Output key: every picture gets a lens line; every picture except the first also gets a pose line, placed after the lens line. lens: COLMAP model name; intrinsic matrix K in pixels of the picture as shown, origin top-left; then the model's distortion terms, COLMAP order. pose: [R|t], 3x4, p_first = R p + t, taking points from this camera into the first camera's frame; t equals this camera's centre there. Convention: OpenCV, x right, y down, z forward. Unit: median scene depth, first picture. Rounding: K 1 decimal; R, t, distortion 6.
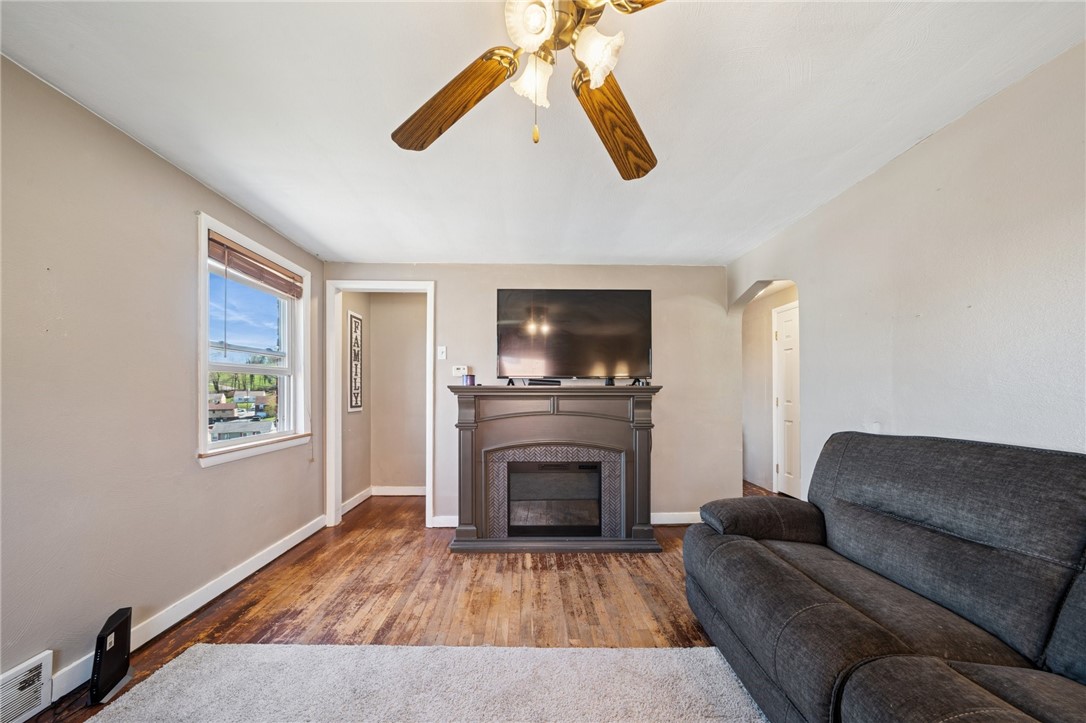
lens RADIAL K [[391.4, 0, 538.0], [0, 391.4, 388.0], [0, 0, 1]] dist [-0.000688, -0.000099]
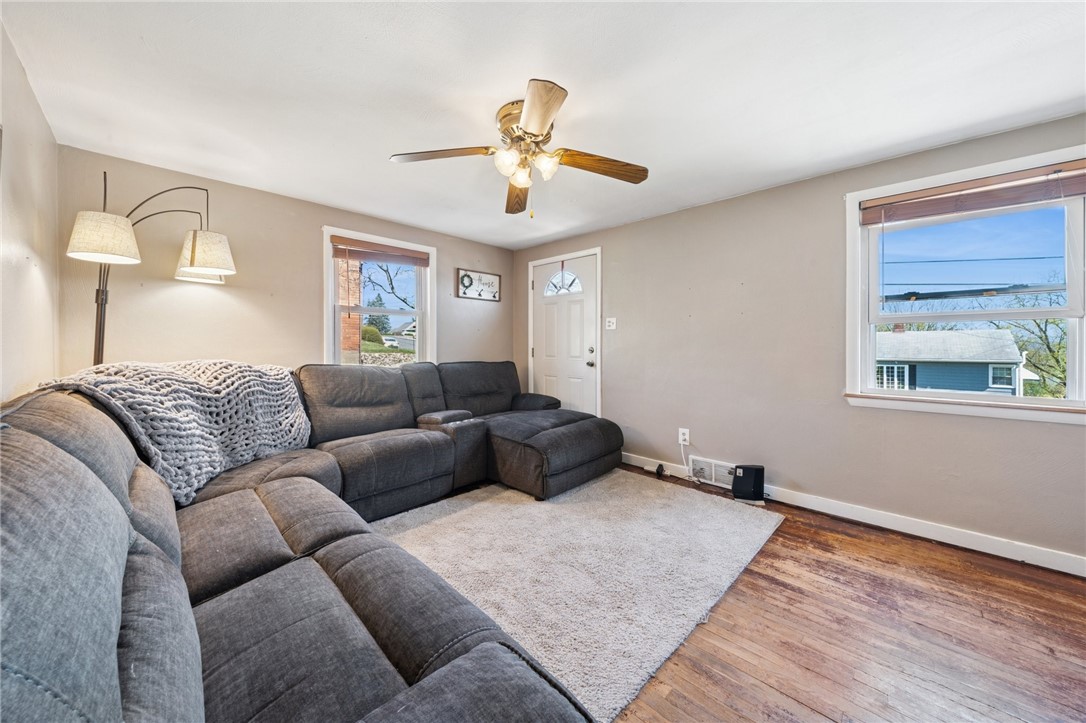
lens RADIAL K [[381.9, 0, 541.6], [0, 381.9, 345.0], [0, 0, 1]] dist [0.000141, -0.000011]
pose [[-0.710962, 0.000283, -0.703230, 0.645900], [0.003114, 0.999991, -0.002746, 0.019033], [0.703223, -0.004143, -0.710957, 1.167565]]
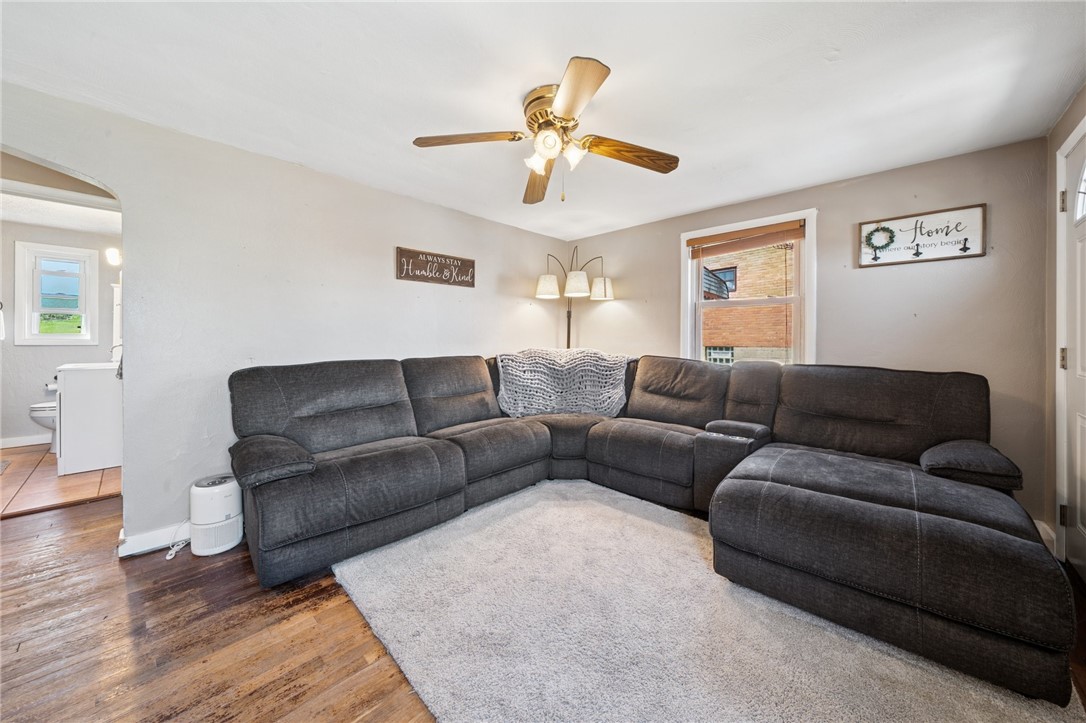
lens RADIAL K [[386.5, 0, 545.5], [0, 386.5, 338.7], [0, 0, 1]] dist [-0.000489, -0.000133]
pose [[-0.714014, -0.002212, 0.700128, -0.593027], [-0.007676, 0.999960, -0.004669, 0.020796], [-0.700089, -0.008708, -0.714002, 1.138452]]
